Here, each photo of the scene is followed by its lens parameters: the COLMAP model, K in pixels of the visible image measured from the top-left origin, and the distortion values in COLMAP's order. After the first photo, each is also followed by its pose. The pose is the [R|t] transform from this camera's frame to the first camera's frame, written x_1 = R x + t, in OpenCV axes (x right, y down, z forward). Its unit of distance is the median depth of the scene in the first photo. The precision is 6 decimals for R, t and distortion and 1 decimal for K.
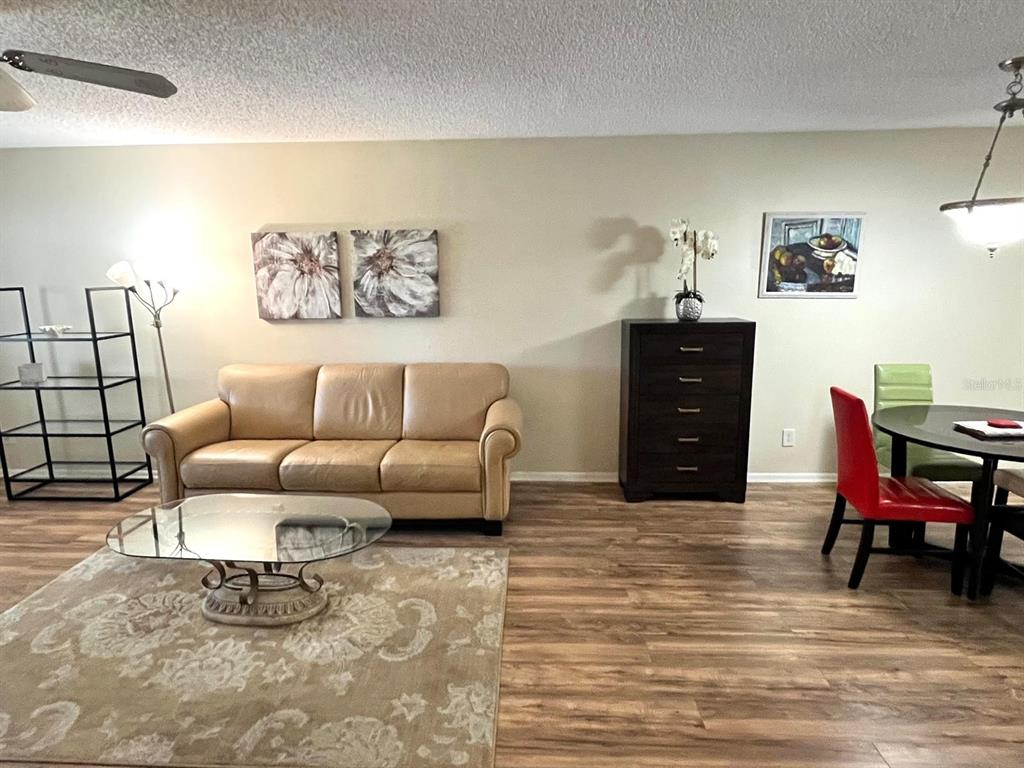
lens RADIAL K [[596.1, 0, 504.5], [0, 596.1, 384.1], [0, 0, 1]] dist [0.000811, -0.002188]
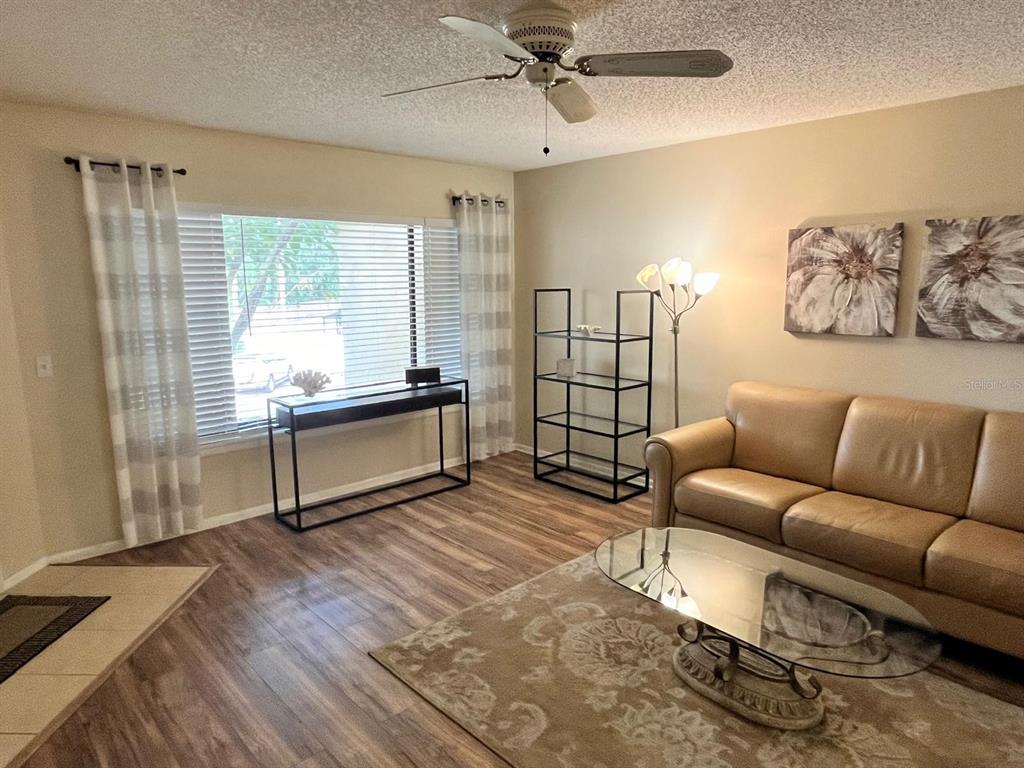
lens RADIAL K [[650.1, 0, 508.8], [0, 650.1, 383.8], [0, 0, 1]] dist [-0.001203, 0.000140]
pose [[0.710134, 0.121926, -0.693428, -0.047783], [-0.132067, 0.990477, 0.038908, -0.022591], [0.691569, 0.063949, 0.719474, 0.086494]]
